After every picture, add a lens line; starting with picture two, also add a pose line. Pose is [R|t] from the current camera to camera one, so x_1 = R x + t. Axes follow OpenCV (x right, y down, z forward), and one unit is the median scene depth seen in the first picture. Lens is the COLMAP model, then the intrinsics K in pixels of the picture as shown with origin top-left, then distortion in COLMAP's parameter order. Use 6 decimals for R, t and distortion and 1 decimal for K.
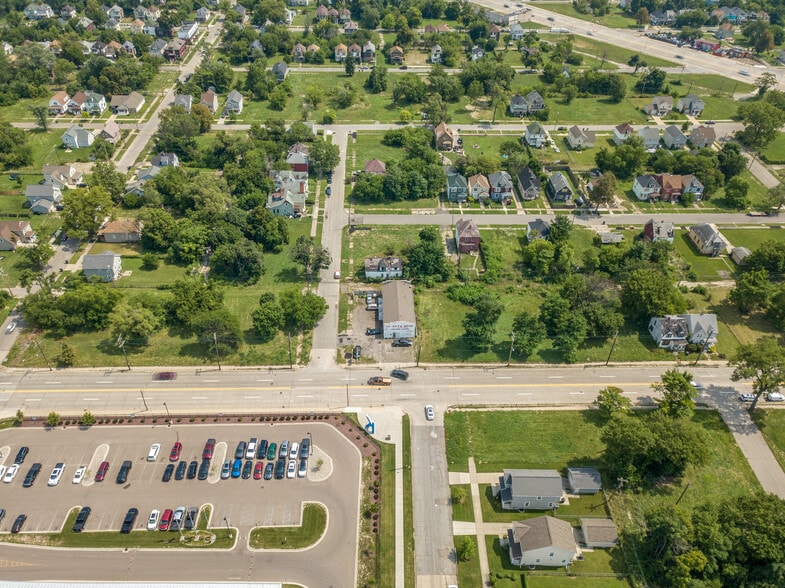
lens RADIAL K [[601.5, 0, 388.4], [0, 601.5, 294.9], [0, 0, 1]] dist [0.029150, -0.012930]
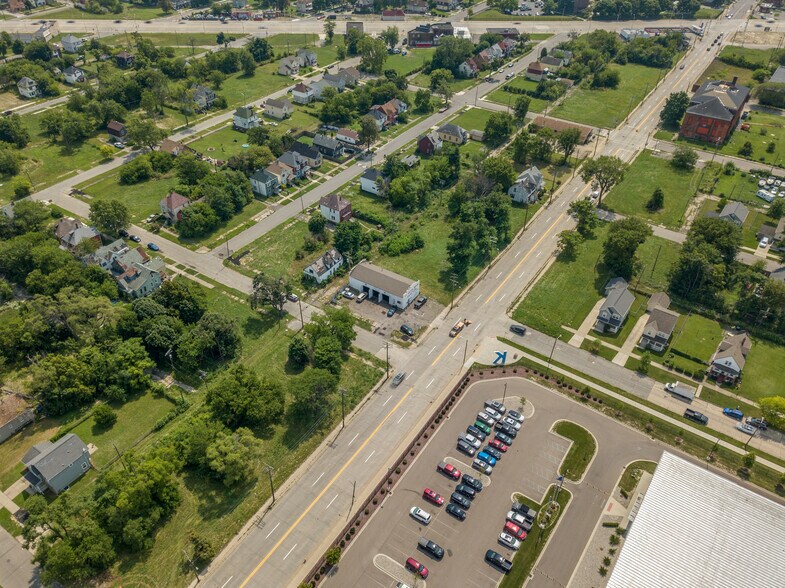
lens RADIAL K [[601.5, 0, 389.2], [0, 601.5, 294.8], [0, 0, 1]] dist [0.029150, -0.012930]
pose [[0.577887, -0.510259, 0.636932, -0.679746], [0.508119, 0.835678, 0.208463, -0.179344], [-0.638640, 0.203169, 0.742200, 0.262592]]
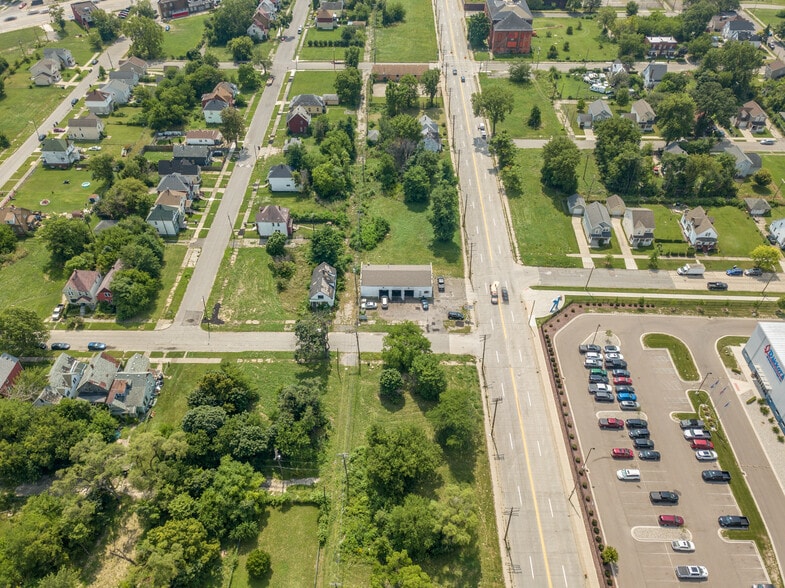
lens RADIAL K [[601.5, 0, 389.4], [0, 601.5, 292.4], [0, 0, 1]] dist [0.029150, -0.012930]
pose [[0.044850, -0.684352, 0.727771, -0.730040], [0.626471, 0.586726, 0.513115, -0.485705], [-0.778154, 0.432914, 0.455041, 0.631486]]
